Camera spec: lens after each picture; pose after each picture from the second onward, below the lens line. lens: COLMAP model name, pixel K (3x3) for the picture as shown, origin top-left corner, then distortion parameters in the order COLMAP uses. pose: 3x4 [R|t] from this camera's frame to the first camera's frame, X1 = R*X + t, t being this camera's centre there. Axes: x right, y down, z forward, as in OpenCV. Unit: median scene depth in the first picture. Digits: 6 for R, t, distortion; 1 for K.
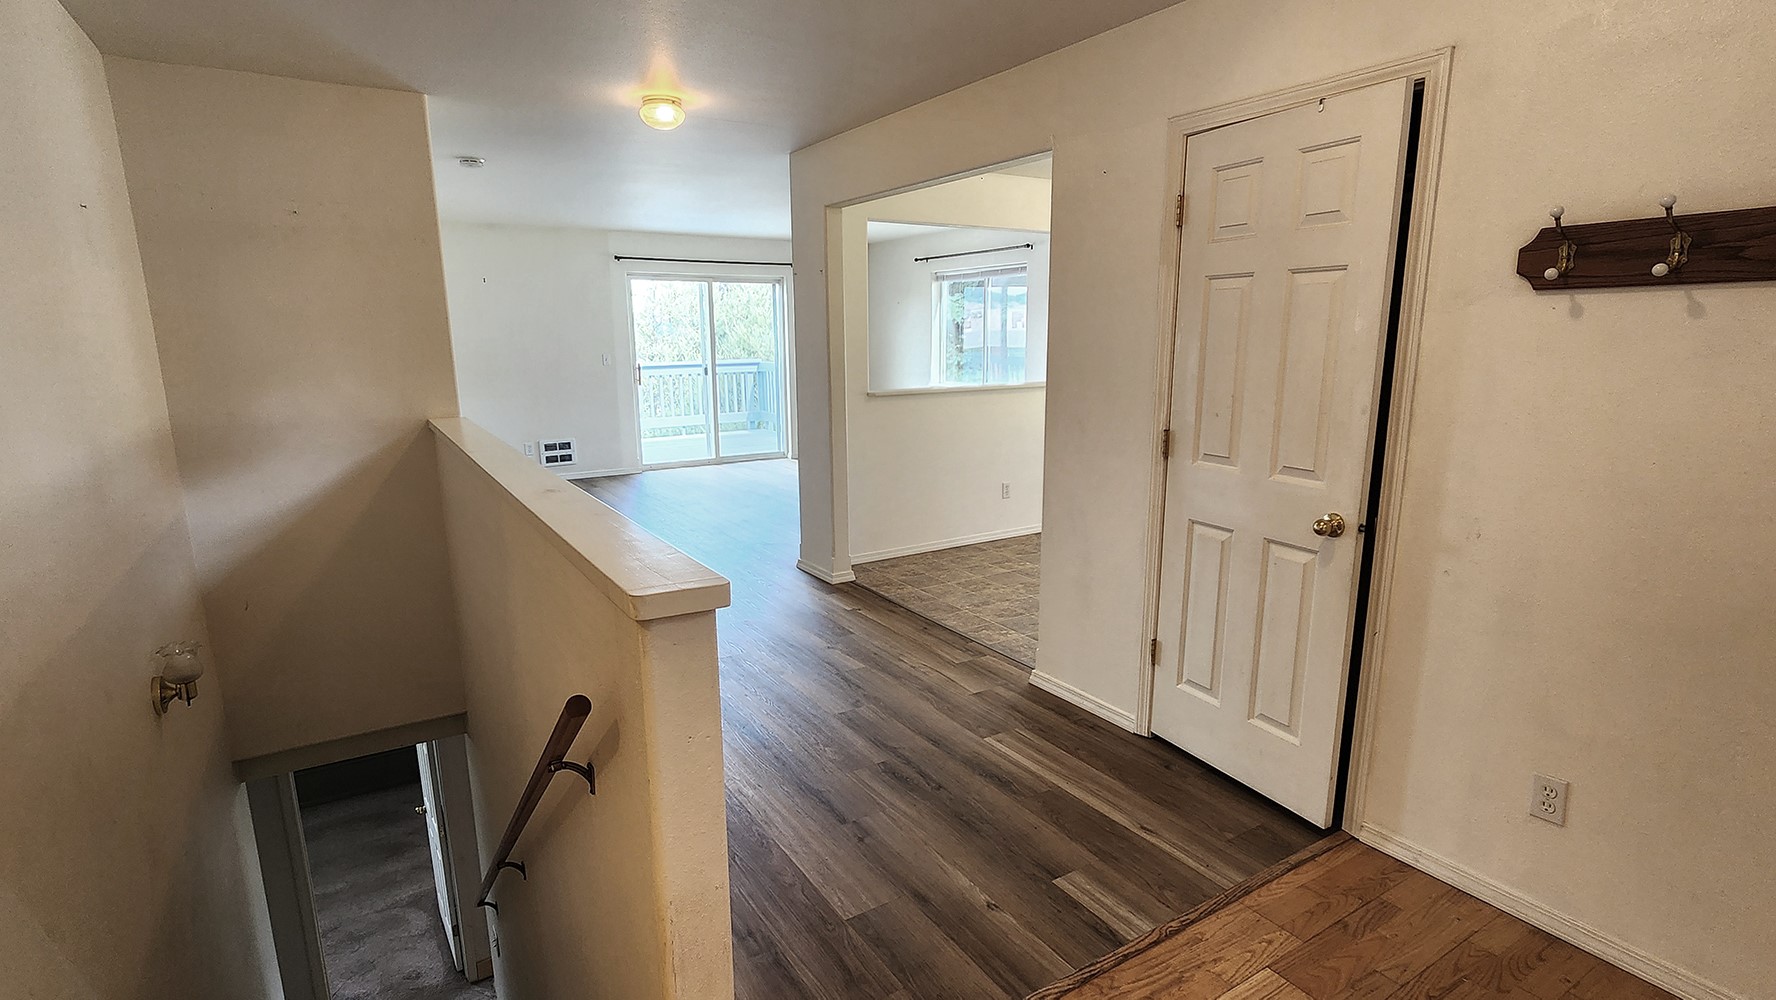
lens RADIAL K [[861.0, 0, 874.8], [0, 861.0, 498.3], [0, 0, 1]] dist [-0.001282, 0.002011]
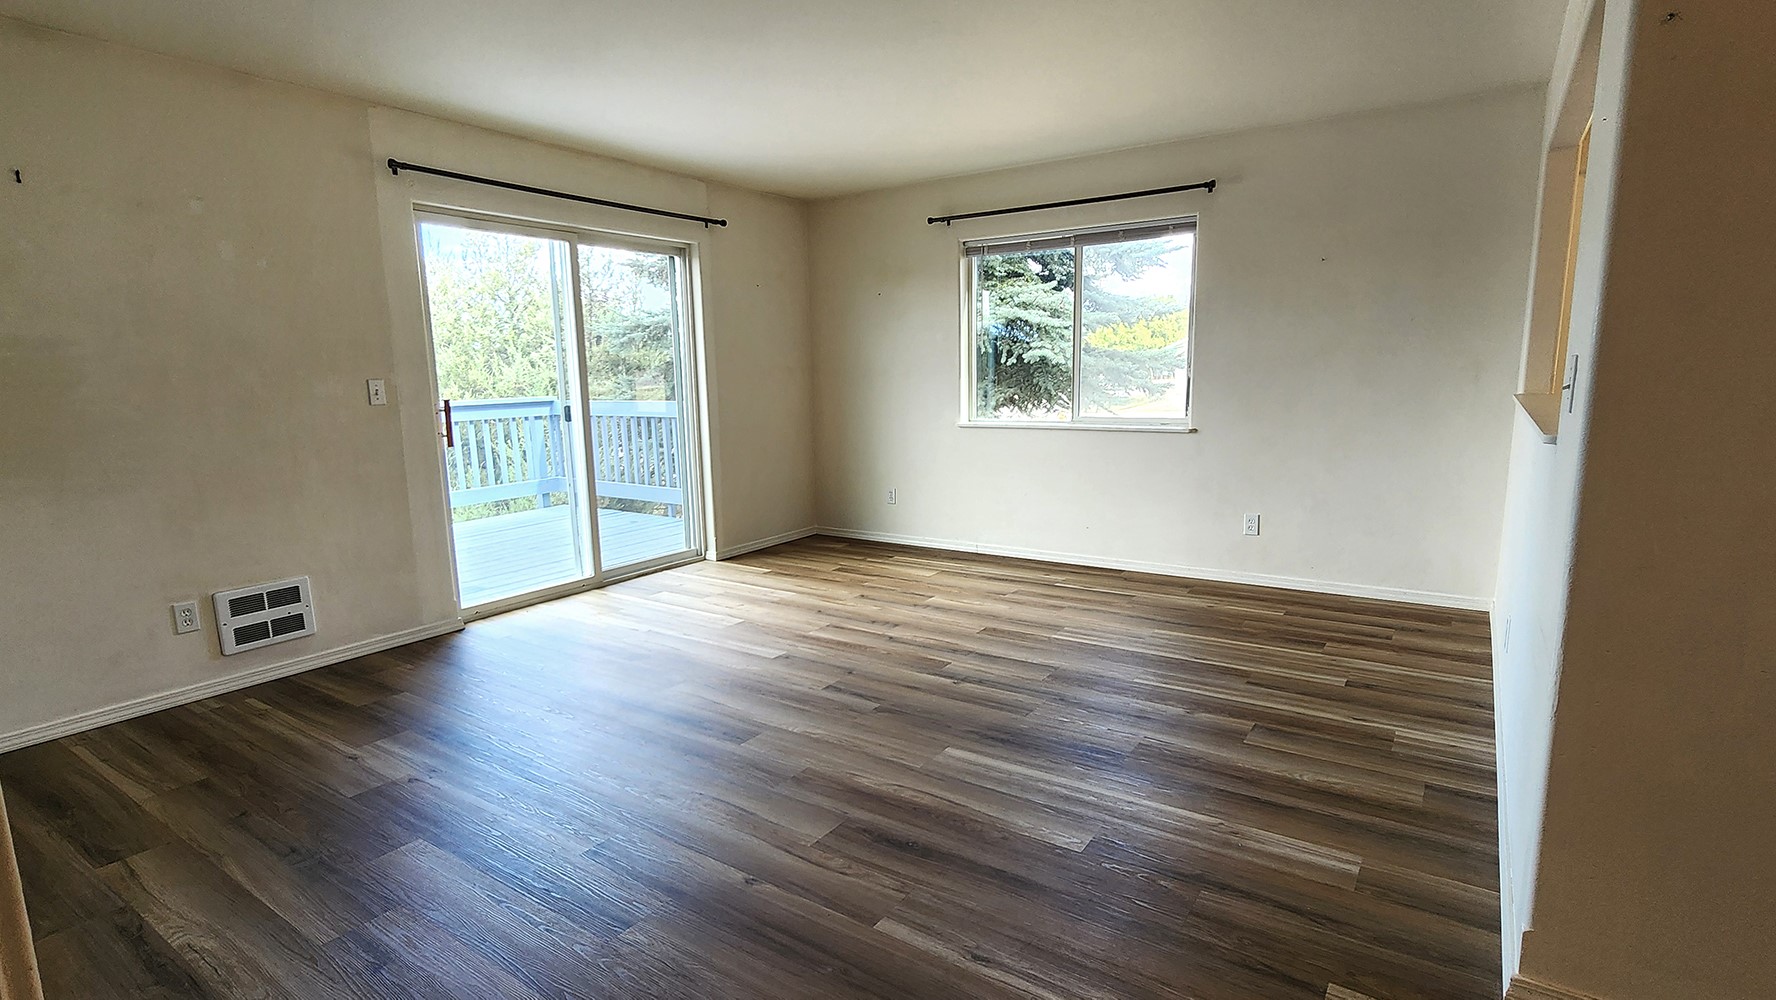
lens RADIAL K [[861.0, 0, 887.4], [0, 861.0, 510.0], [0, 0, 1]] dist [-0.001282, 0.002011]
pose [[0.917332, -0.075524, 0.390894, -0.235973], [0.088360, 0.995977, -0.014929, -0.066944], [-0.388194, 0.048234, 0.920315, 0.464046]]
